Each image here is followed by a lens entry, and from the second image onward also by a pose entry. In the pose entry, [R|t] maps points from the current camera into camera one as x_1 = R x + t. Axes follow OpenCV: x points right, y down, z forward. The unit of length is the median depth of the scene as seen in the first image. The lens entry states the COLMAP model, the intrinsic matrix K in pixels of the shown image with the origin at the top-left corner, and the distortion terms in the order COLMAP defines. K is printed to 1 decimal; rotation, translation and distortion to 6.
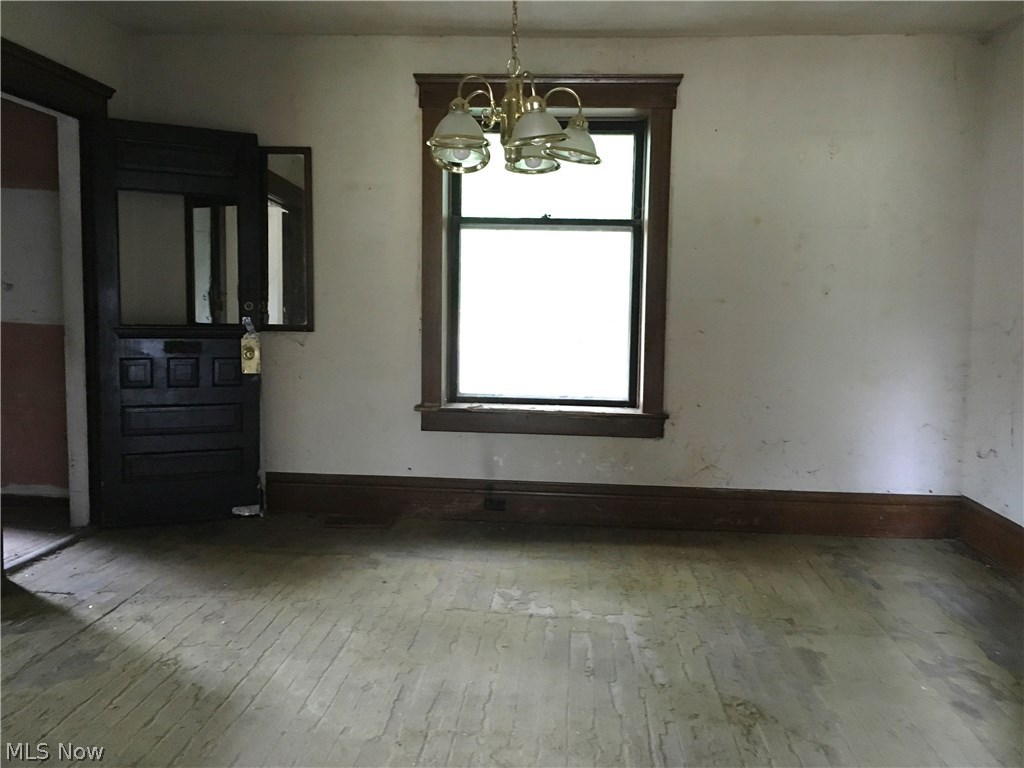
lens RADIAL K [[868.7, 0, 512.0], [0, 868.7, 384.0], [0, 0, 1]] dist [0.041299, -0.009818]
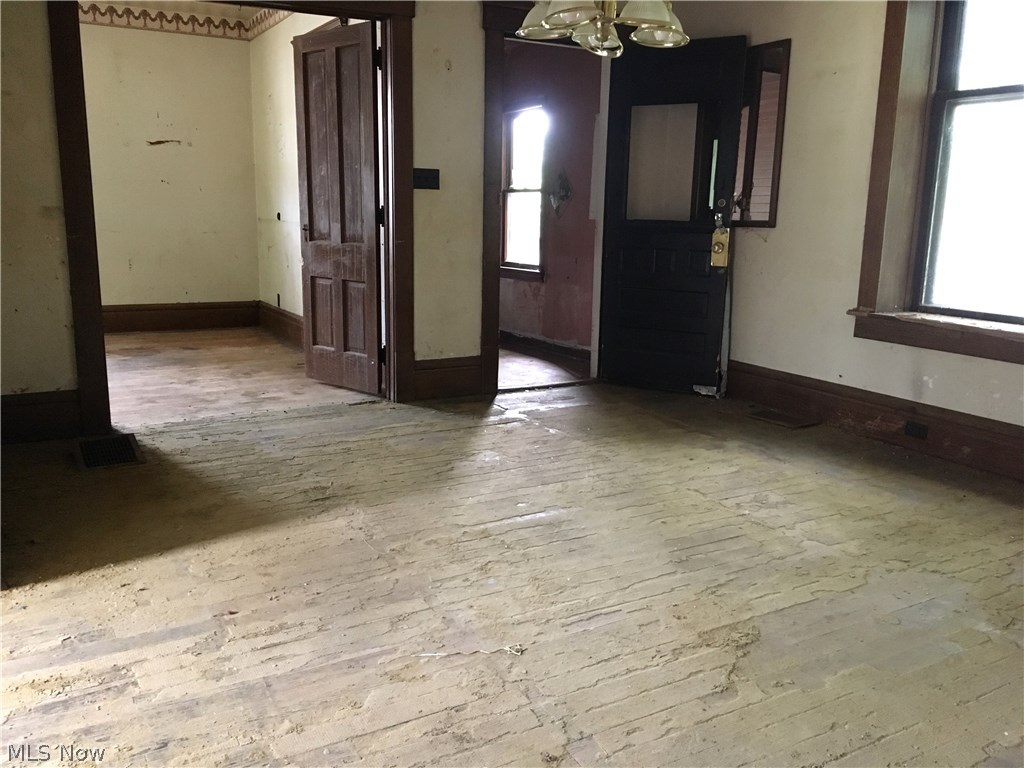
lens RADIAL K [[868.7, 0, 512.0], [0, 868.7, 384.0], [0, 0, 1]] dist [0.041299, -0.009818]
pose [[0.548253, 0.157860, -0.821279, 0.543642], [-0.084873, 0.987456, 0.133143, 0.011951], [0.831995, -0.003292, 0.554774, 0.207481]]
